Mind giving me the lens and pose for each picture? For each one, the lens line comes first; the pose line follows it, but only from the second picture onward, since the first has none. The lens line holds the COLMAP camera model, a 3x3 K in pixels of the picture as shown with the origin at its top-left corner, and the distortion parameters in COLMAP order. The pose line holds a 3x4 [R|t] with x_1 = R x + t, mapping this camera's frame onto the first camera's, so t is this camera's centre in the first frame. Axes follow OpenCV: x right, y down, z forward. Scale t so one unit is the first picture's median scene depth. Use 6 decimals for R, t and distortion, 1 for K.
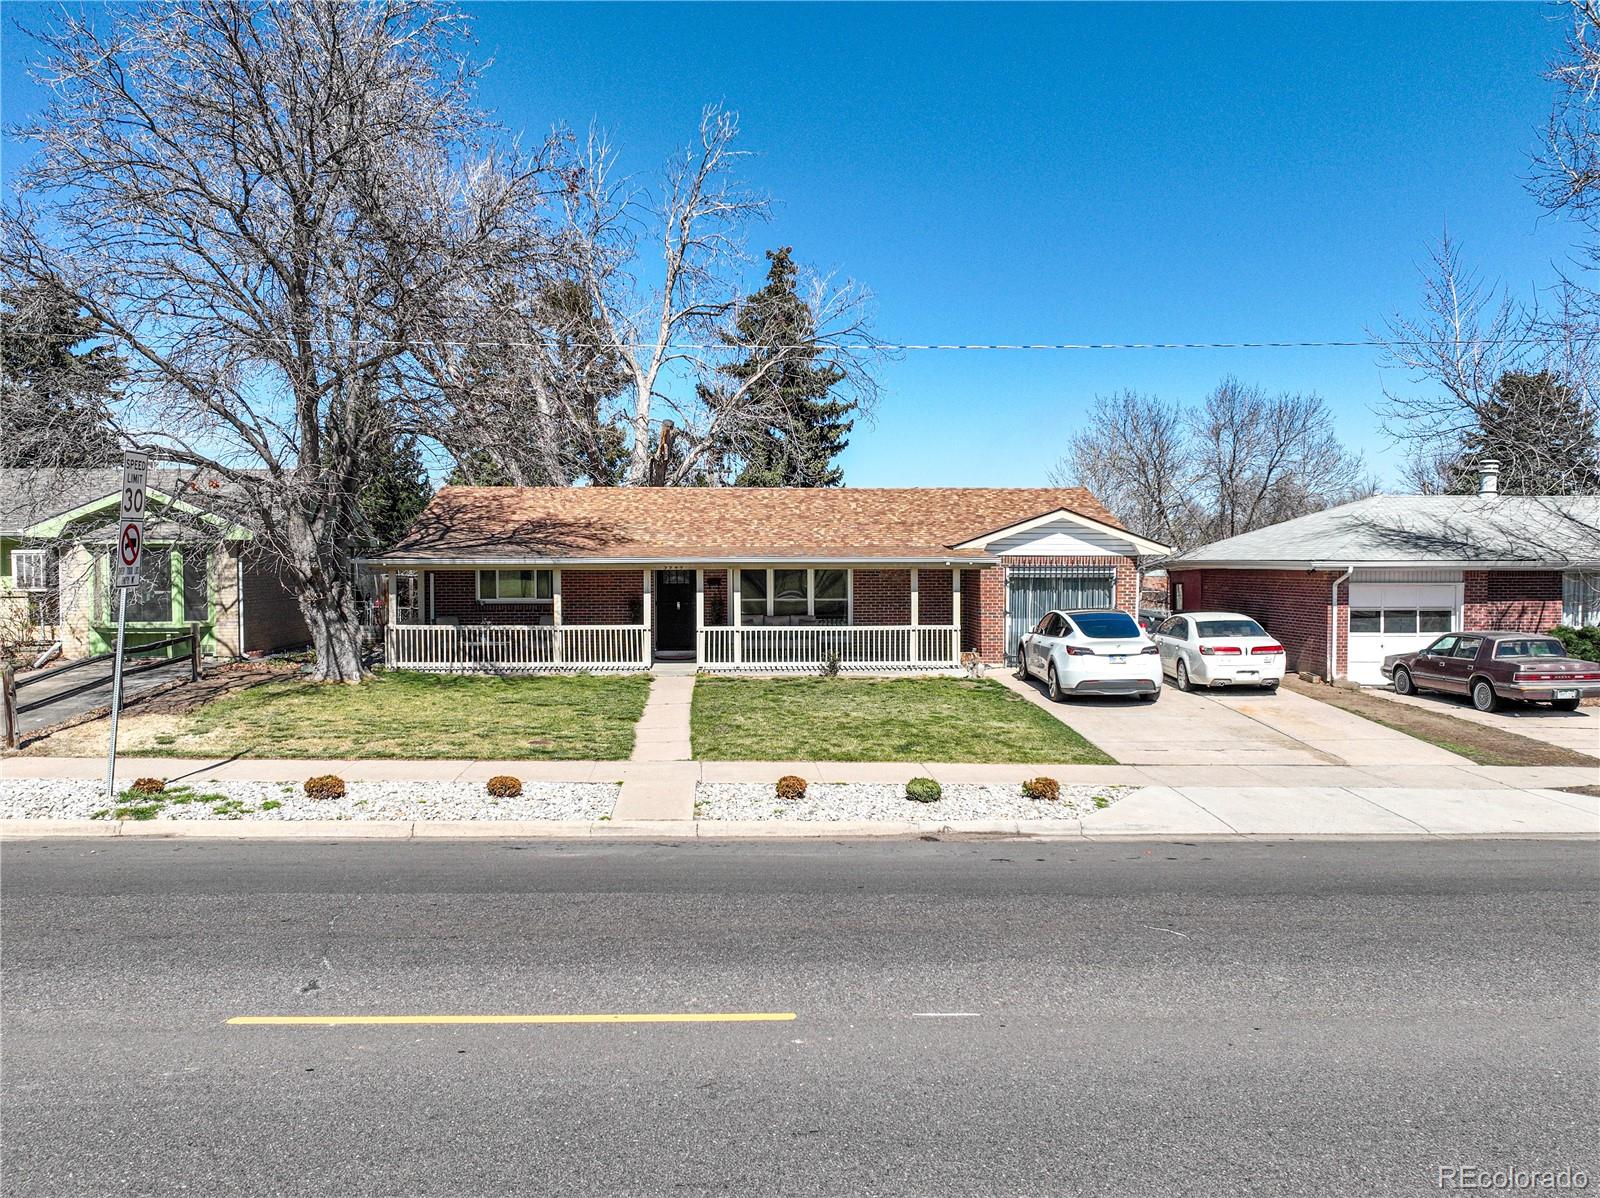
lens RADIAL K [[1273.0, 0, 800.0], [0, 1273.0, 599.0], [0, 0, 1]] dist [-0.002470, 0.000613]
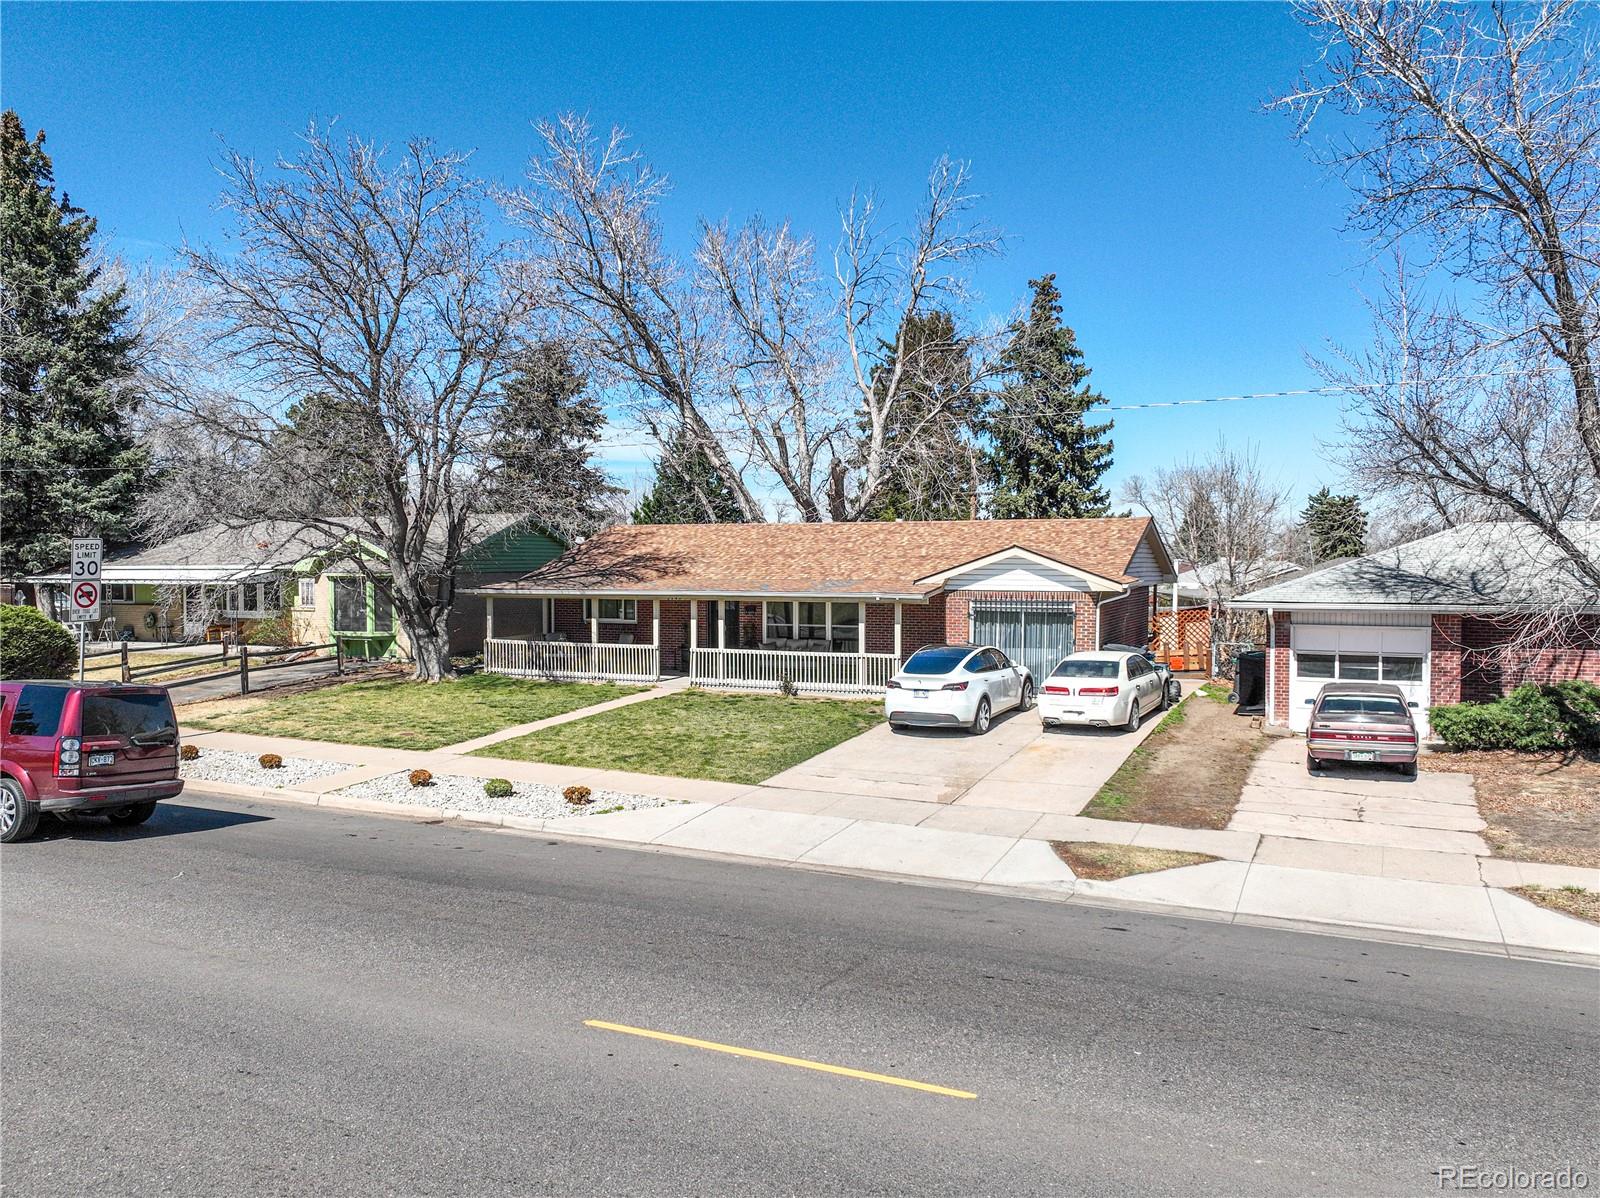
lens RADIAL K [[1273.0, 0, 800.0], [0, 1273.0, 599.0], [0, 0, 1]] dist [-0.002470, 0.000613]
pose [[0.881354, 0.015499, -0.472202, 0.571503], [-0.014492, 0.999878, 0.005770, -0.032533], [0.472234, 0.001758, 0.881472, -0.005437]]
